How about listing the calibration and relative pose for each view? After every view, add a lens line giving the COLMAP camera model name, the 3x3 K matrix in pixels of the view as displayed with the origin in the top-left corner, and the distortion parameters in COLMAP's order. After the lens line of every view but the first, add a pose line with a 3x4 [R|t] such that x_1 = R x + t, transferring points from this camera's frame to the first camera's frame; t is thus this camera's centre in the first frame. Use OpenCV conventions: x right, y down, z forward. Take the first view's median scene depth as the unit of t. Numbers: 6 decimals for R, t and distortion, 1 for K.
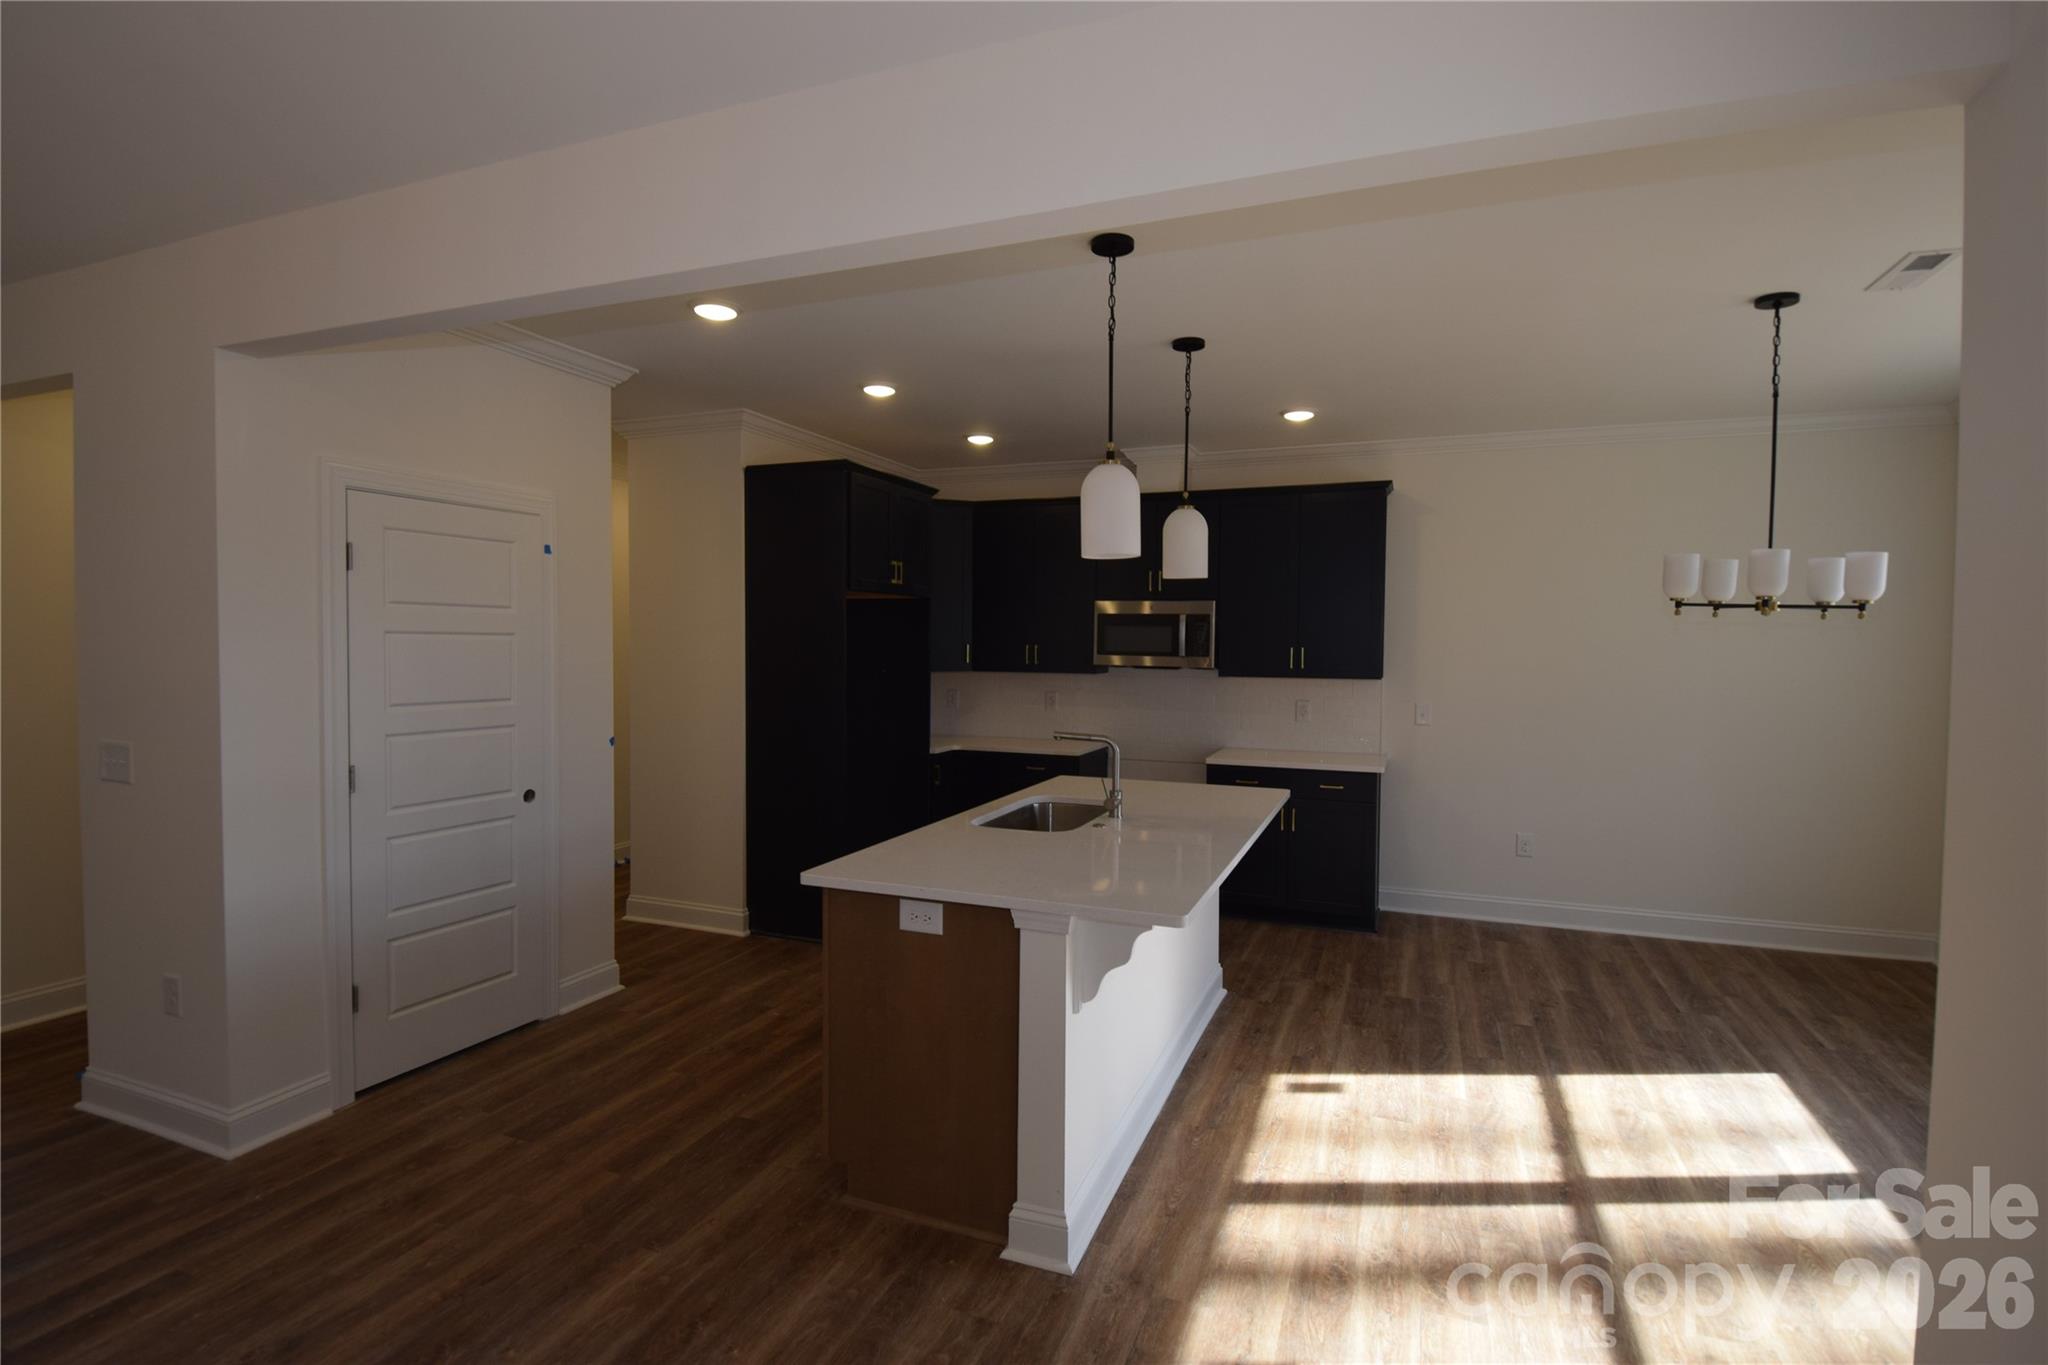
lens RADIAL K [[986.2, 0, 1024.0], [0, 986.2, 682.5], [0, 0, 1]] dist [0.028852, -0.041114]
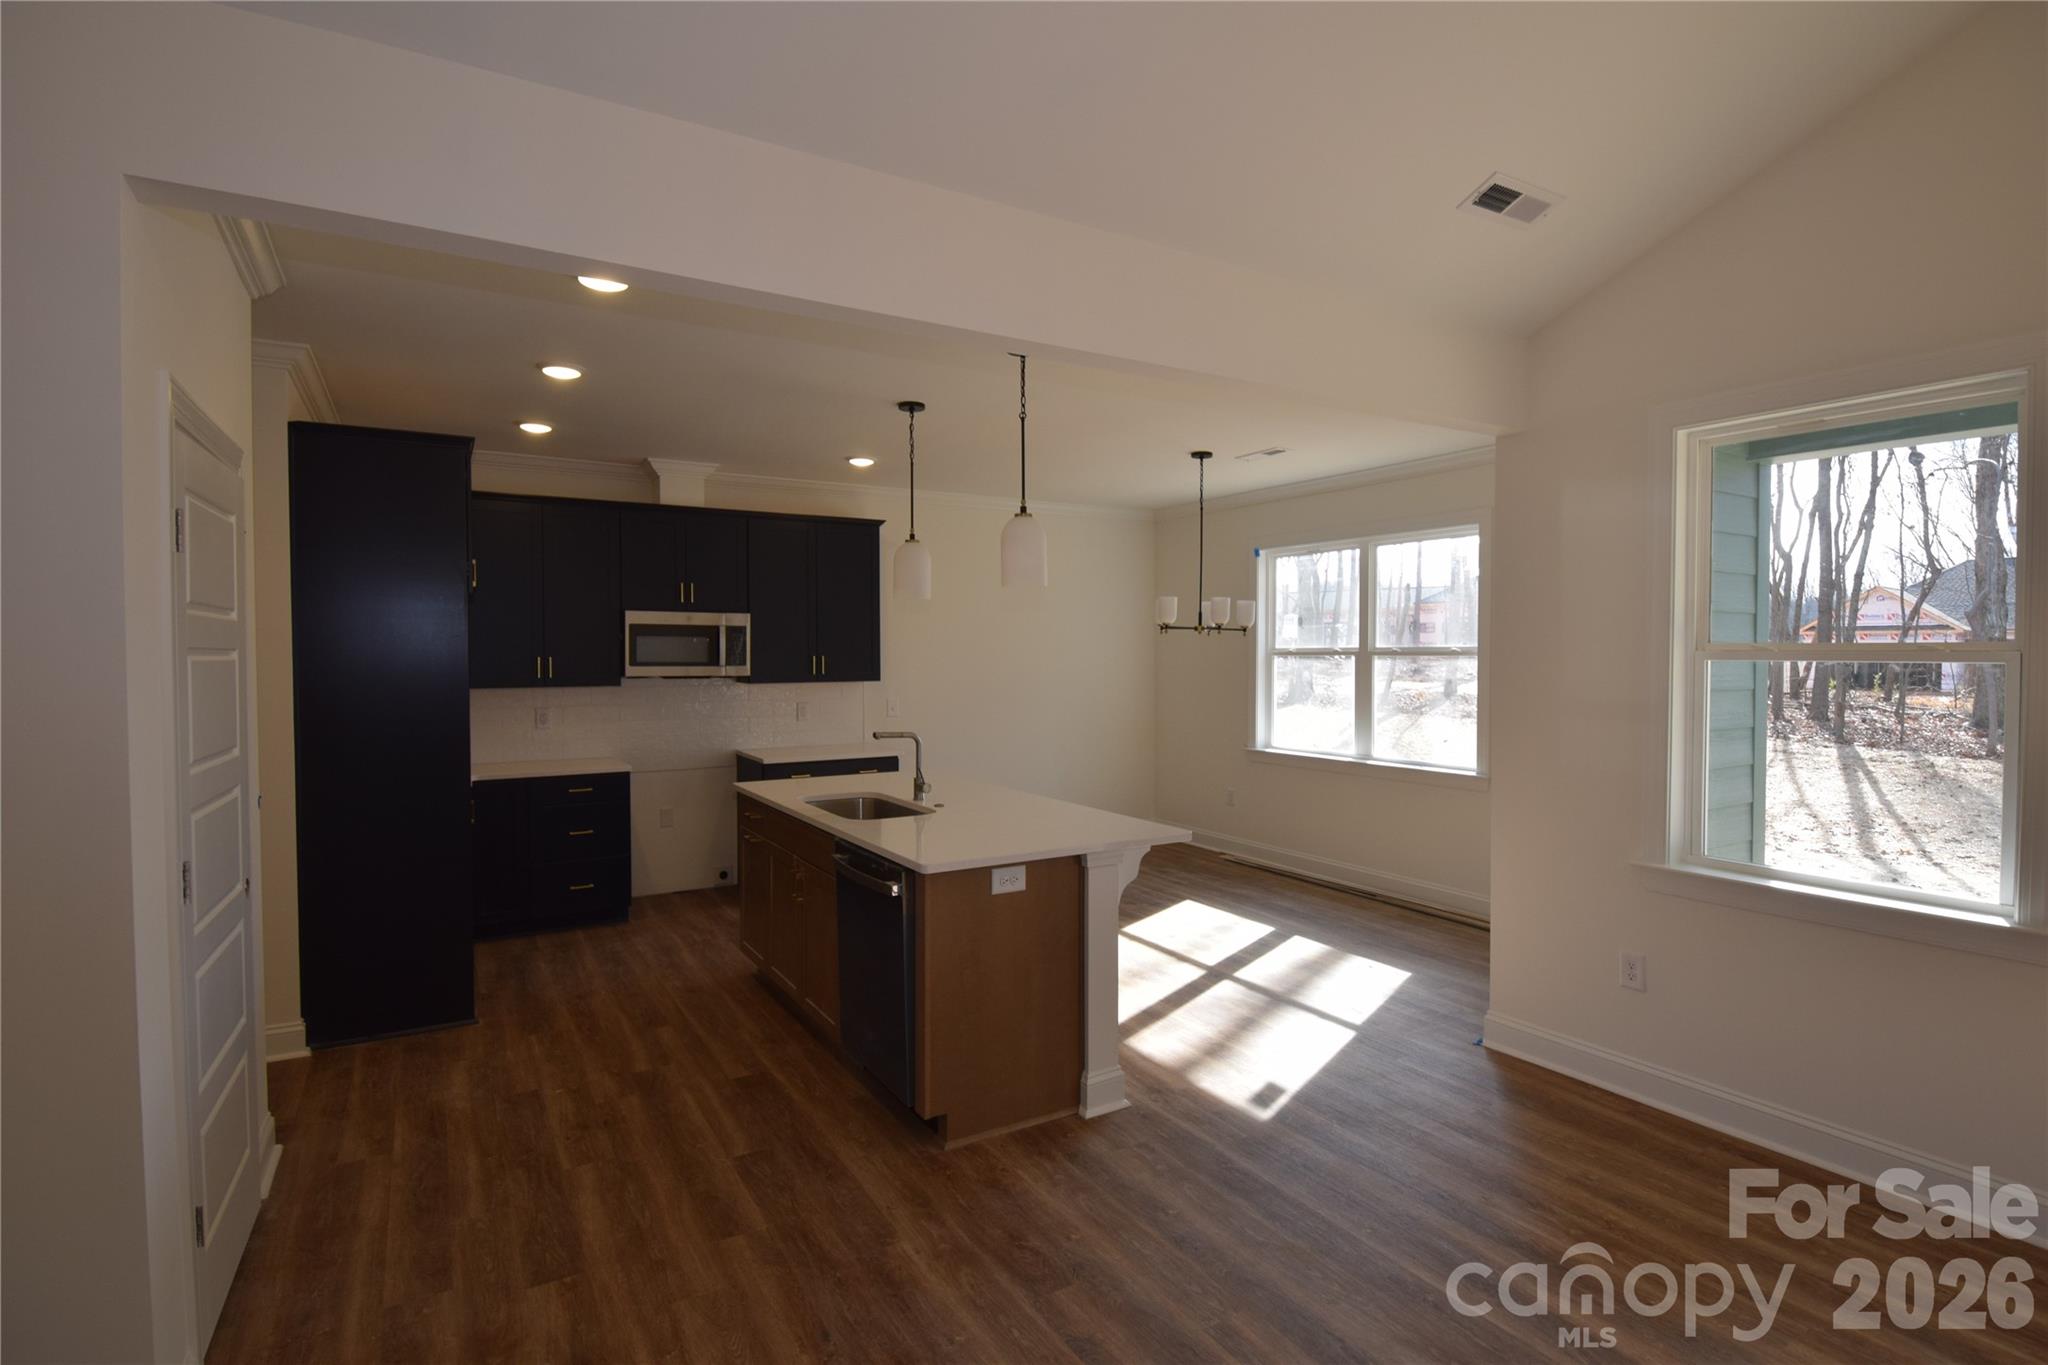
lens RADIAL K [[986.2, 0, 1024.0], [0, 986.2, 682.5], [0, 0, 1]] dist [0.028852, -0.041114]
pose [[0.609734, -0.034636, 0.791849, -0.824699], [0.039431, 0.999133, 0.013340, -0.017559], [-0.791624, 0.023089, 0.610572, 0.183029]]
